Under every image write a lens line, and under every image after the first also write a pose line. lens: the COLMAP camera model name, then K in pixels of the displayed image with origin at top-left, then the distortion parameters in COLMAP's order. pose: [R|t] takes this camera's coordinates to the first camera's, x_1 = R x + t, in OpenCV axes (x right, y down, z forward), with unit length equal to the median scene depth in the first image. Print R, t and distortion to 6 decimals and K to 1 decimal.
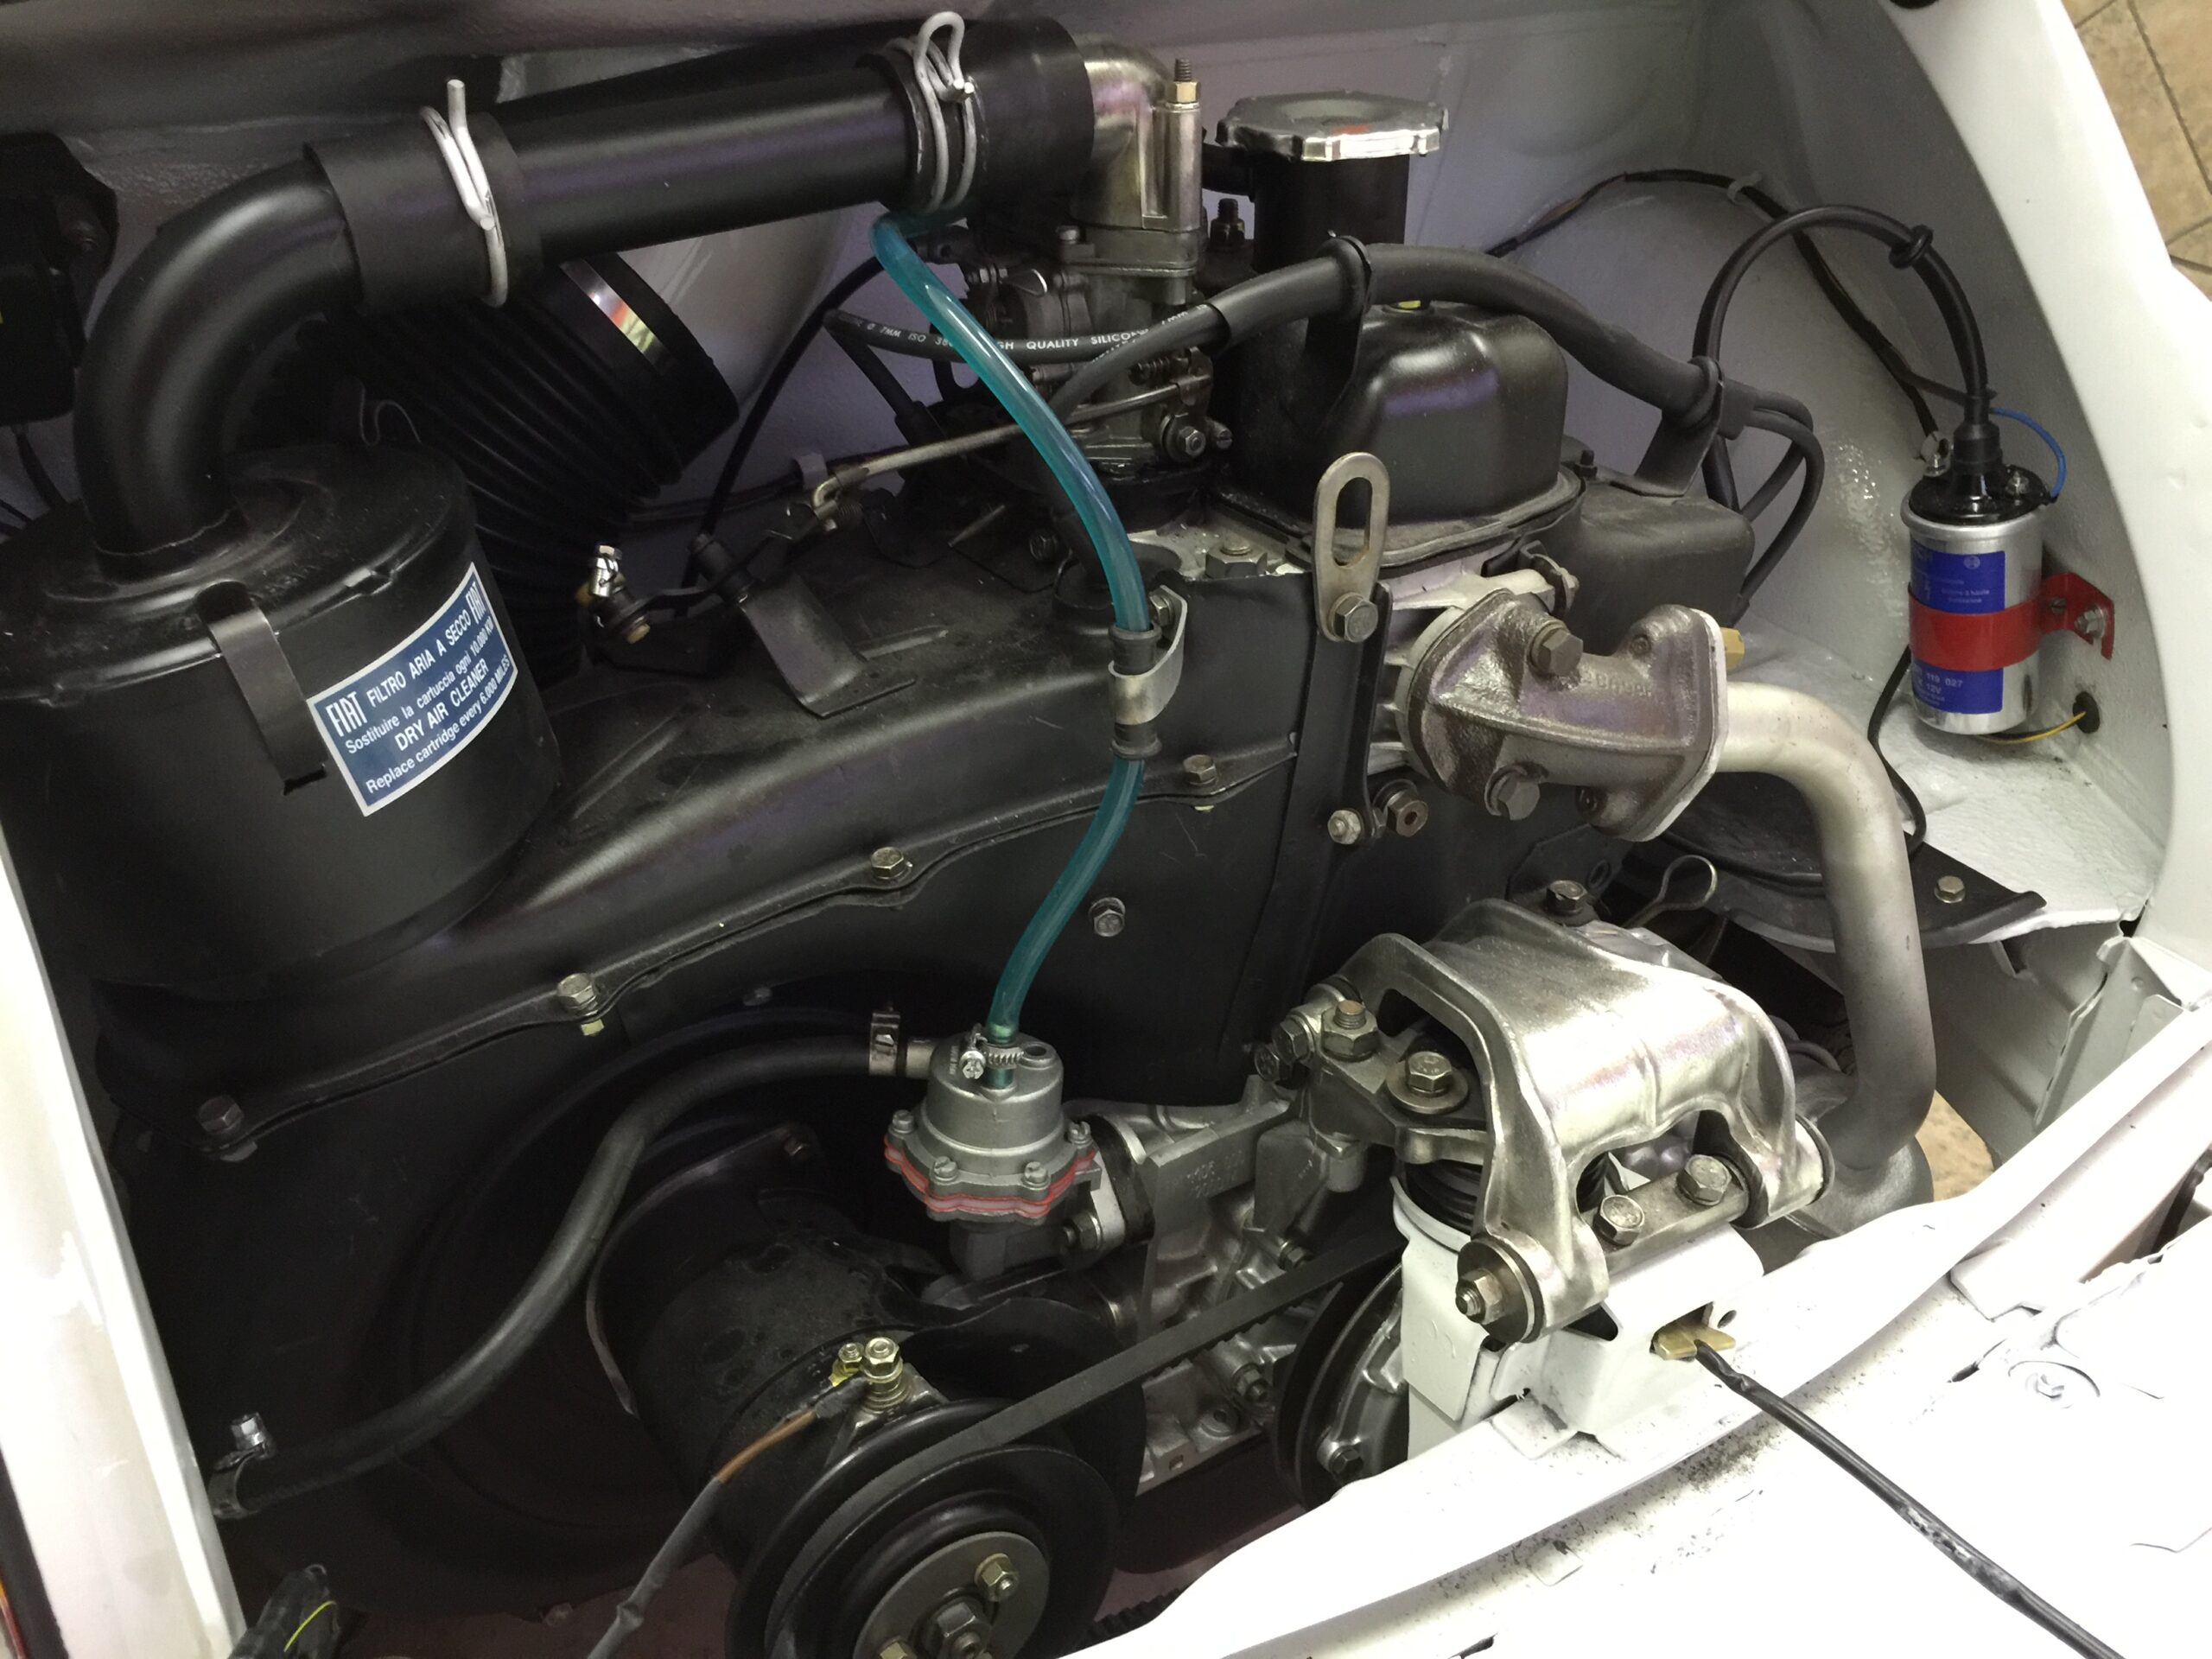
lens RADIAL K [[1946.5, 0, 1043.9], [0, 1946.5, 830.9], [0, 0, 1]] dist [0.099894, -0.149332]
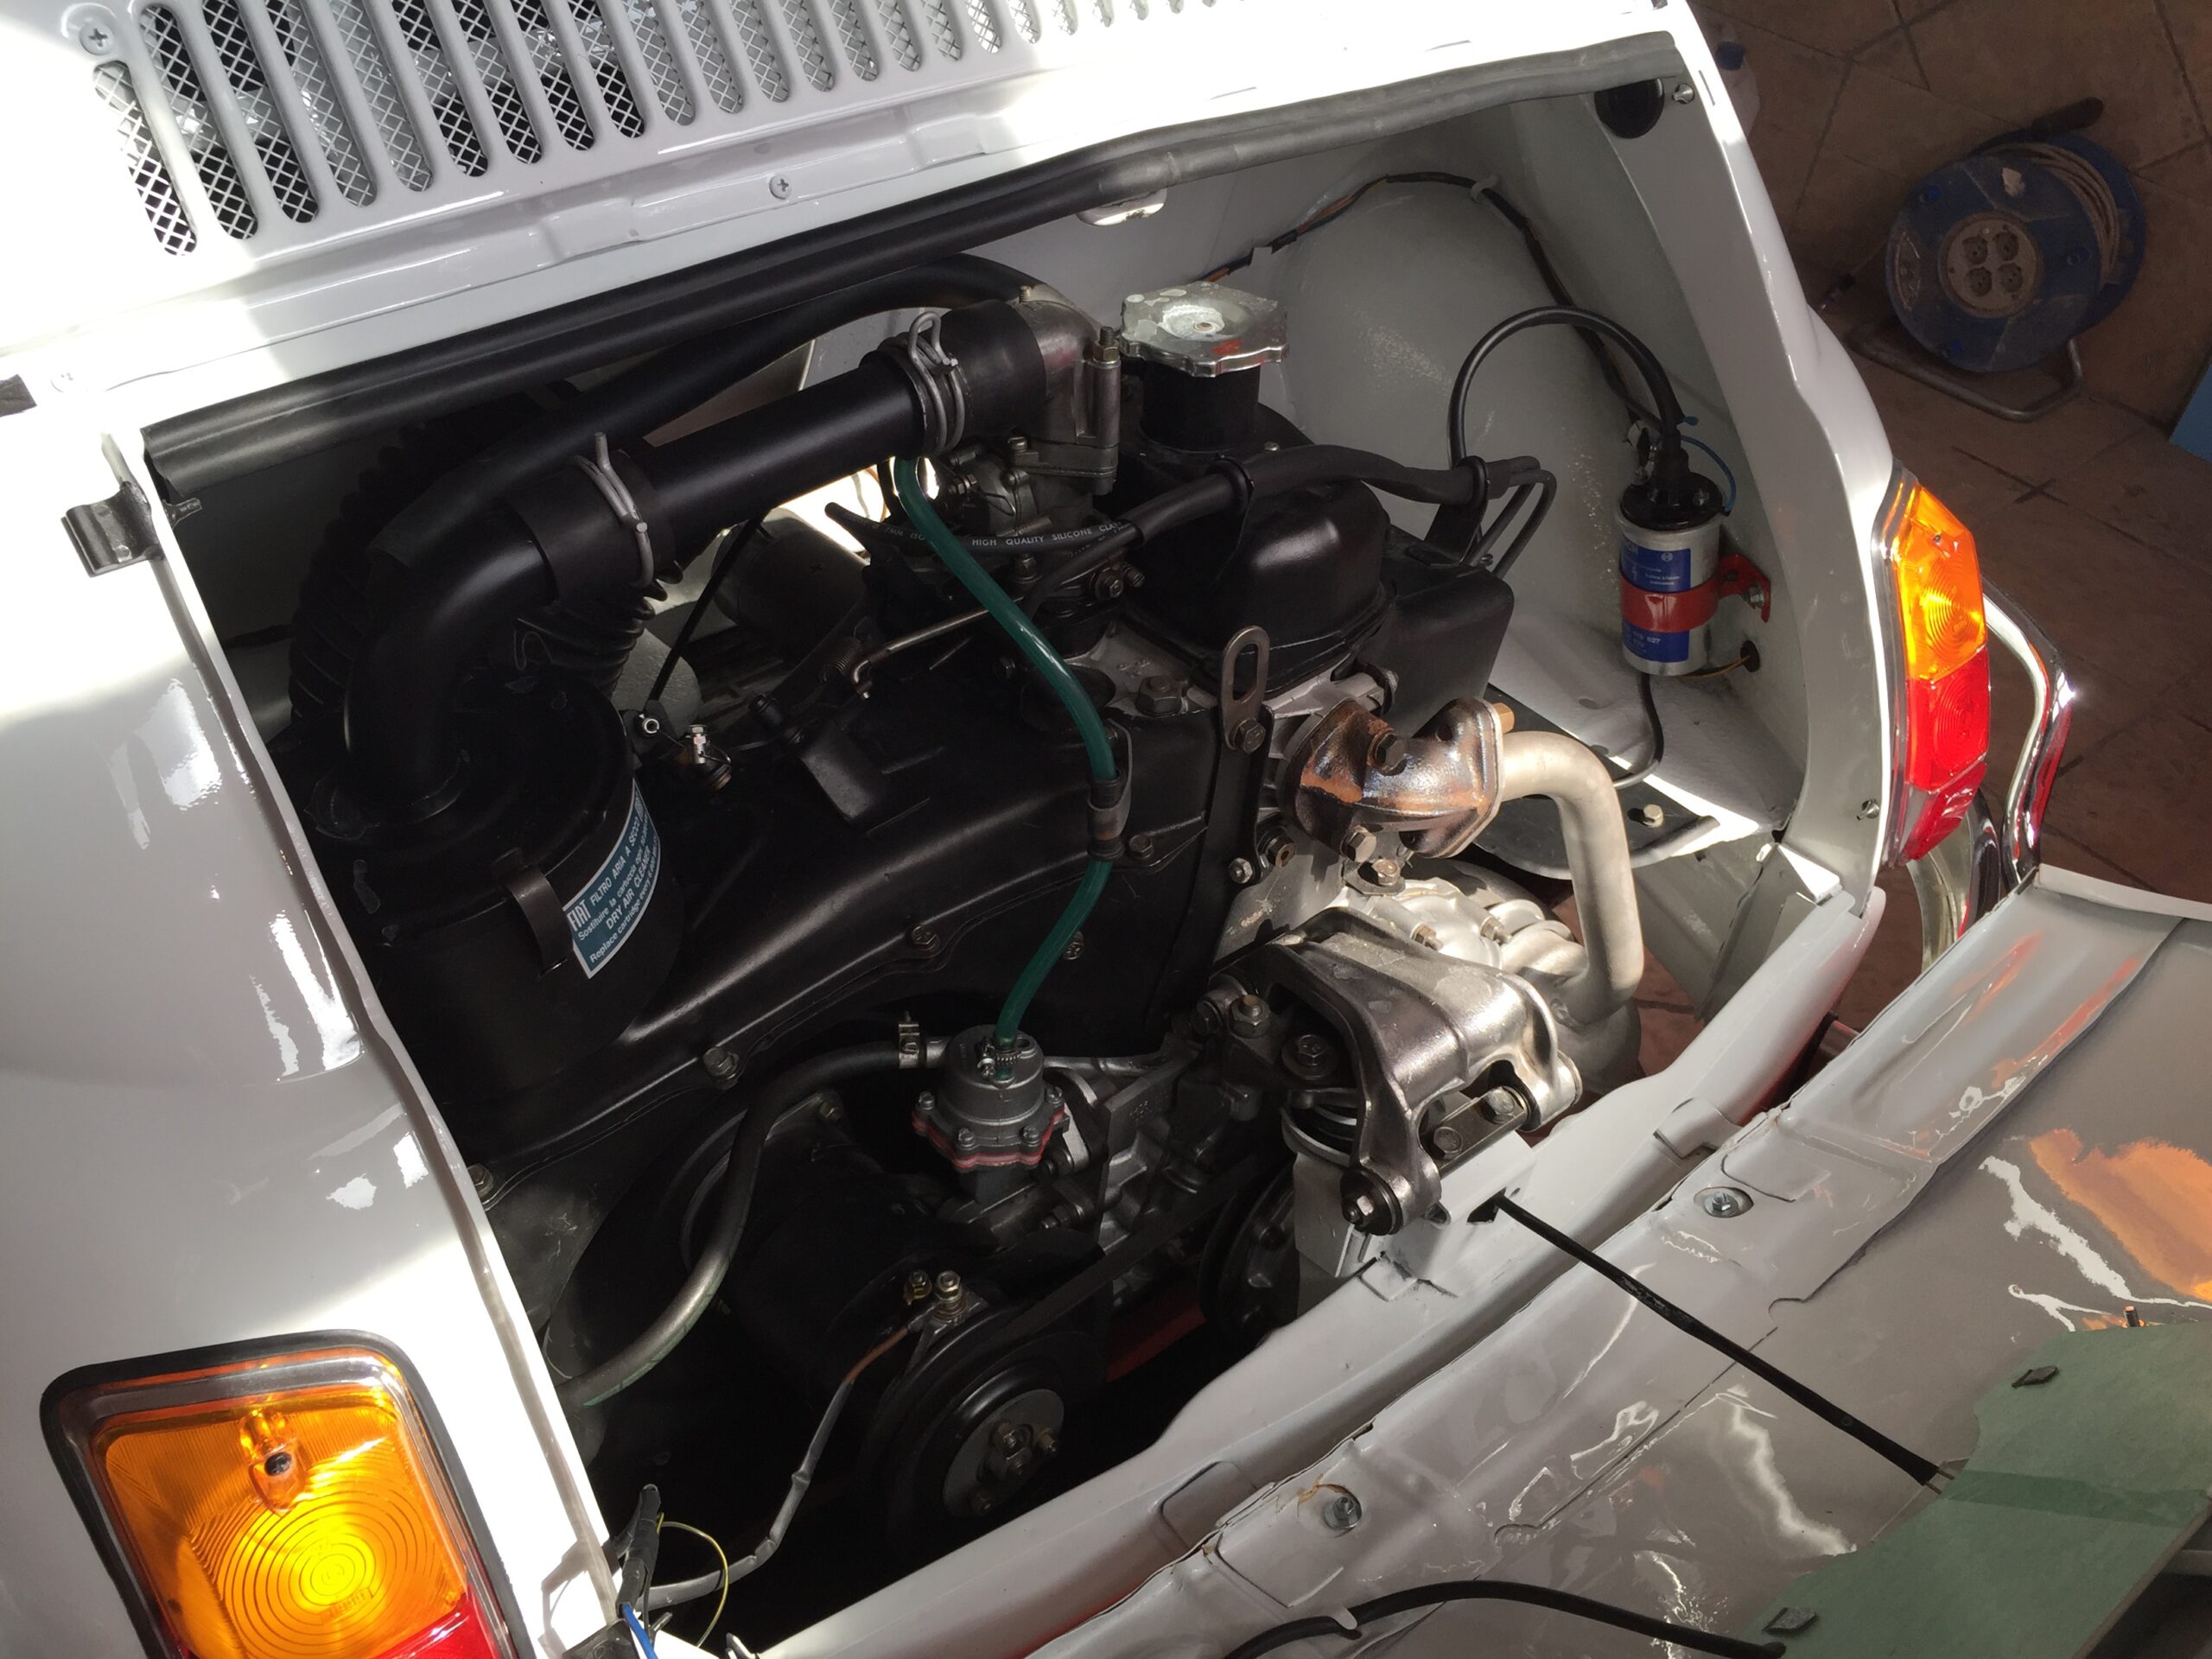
lens RADIAL K [[1946.5, 0, 1043.9], [0, 1946.5, 830.9], [0, 0, 1]] dist [0.099894, -0.149332]
pose [[0.988826, -0.074014, 0.129405, -0.159396], [0.053386, 0.986285, 0.156177, -0.252400], [-0.139190, -0.147524, 0.979215, -0.322203]]
